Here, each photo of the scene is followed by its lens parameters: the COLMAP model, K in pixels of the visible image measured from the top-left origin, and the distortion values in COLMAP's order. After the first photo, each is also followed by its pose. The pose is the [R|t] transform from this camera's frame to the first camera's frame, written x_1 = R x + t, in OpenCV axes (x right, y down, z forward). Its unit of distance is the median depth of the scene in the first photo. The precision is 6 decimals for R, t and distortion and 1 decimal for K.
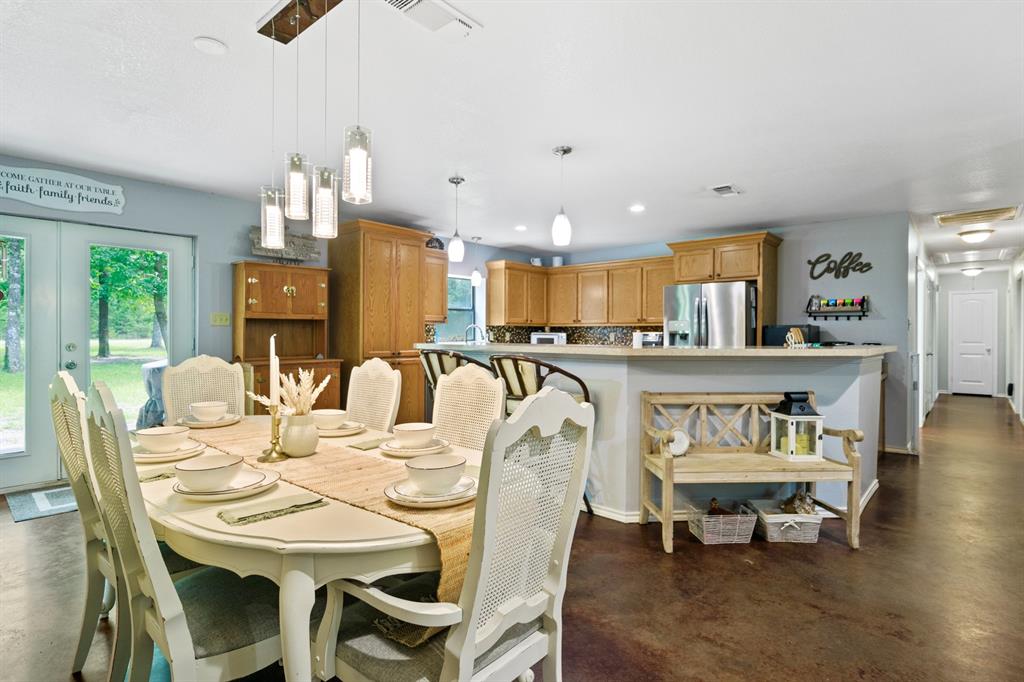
lens RADIAL K [[515.9, 0, 518.4], [0, 515.9, 338.5], [0, 0, 1]] dist [-0.009252, 0.002383]
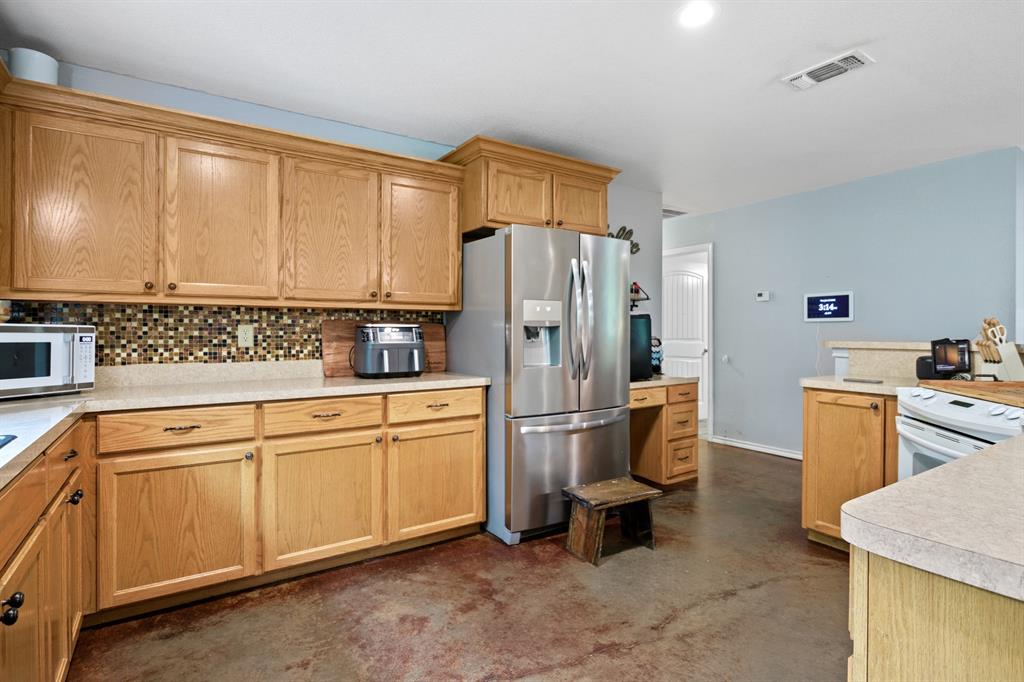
lens RADIAL K [[515.9, 0, 514.2], [0, 515.9, 331.0], [0, 0, 1]] dist [-0.009252, 0.002383]
pose [[0.255932, -0.004694, 0.966683, -0.183486], [0.008668, 0.999959, 0.002561, -0.007405], [-0.966656, 0.007724, 0.255962, 0.964699]]
